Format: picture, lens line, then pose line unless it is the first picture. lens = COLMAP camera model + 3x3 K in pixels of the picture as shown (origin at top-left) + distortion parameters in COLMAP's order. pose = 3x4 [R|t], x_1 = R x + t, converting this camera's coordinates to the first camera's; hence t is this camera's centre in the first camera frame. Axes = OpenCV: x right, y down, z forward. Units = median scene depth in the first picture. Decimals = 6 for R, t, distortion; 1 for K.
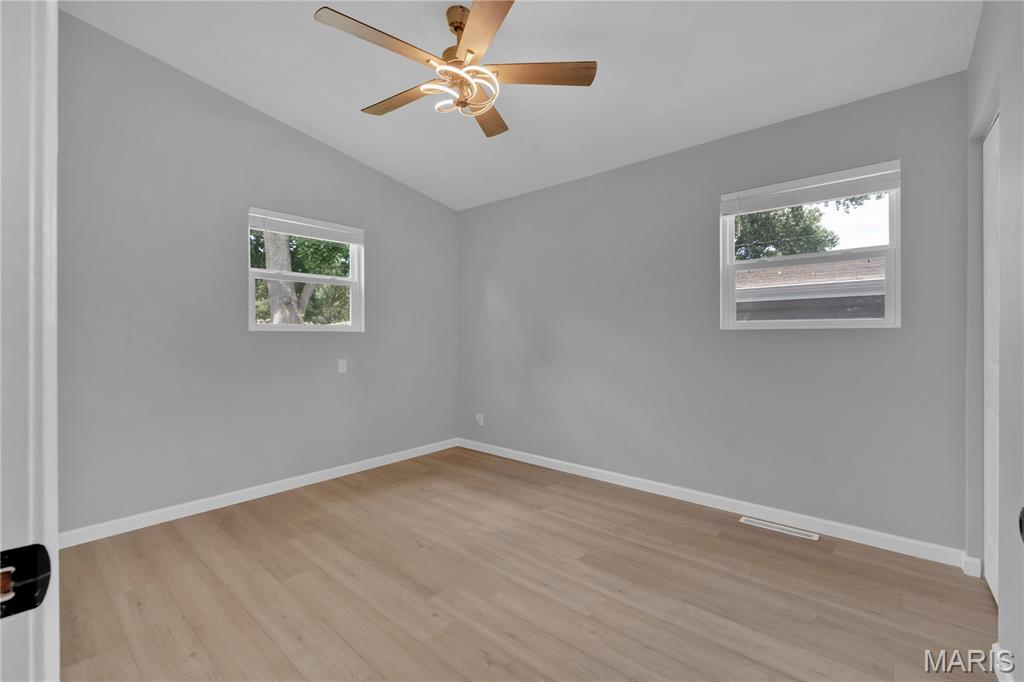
lens RADIAL K [[425.9, 0, 512.4], [0, 425.9, 343.1], [0, 0, 1]] dist [0.001800, -0.001139]
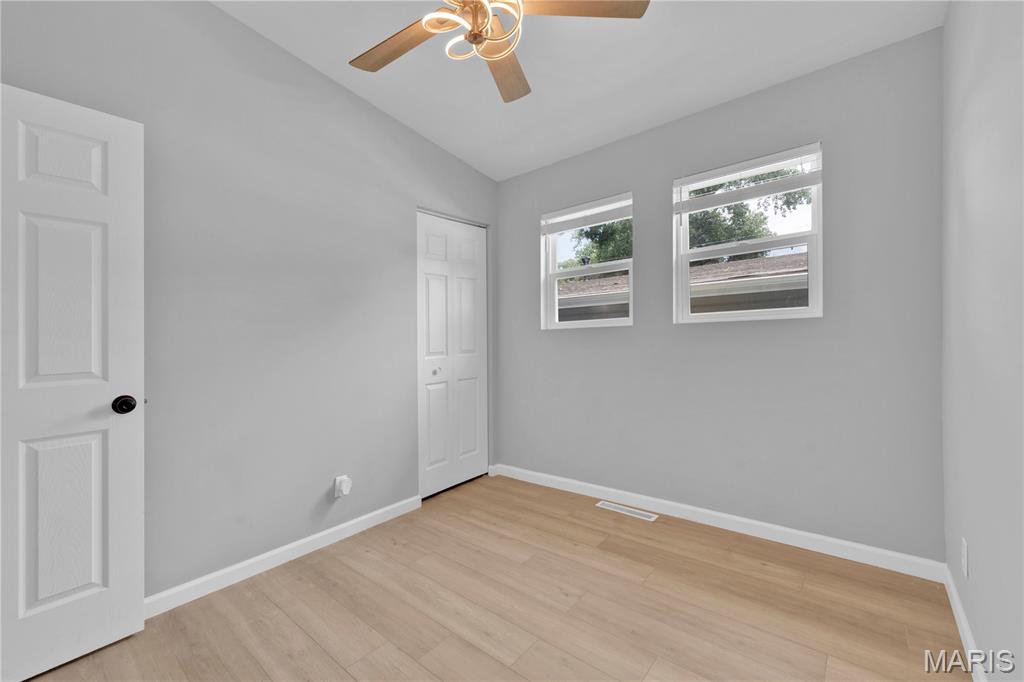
lens RADIAL K [[425.9, 0, 510.7], [0, 425.9, 336.9], [0, 0, 1]] dist [0.001800, -0.001139]
pose [[0.999462, -0.030836, 0.011158, 0.329678], [0.030959, 0.999460, -0.011019, -0.003196], [-0.010812, 0.011358, 0.999877, -0.082945]]
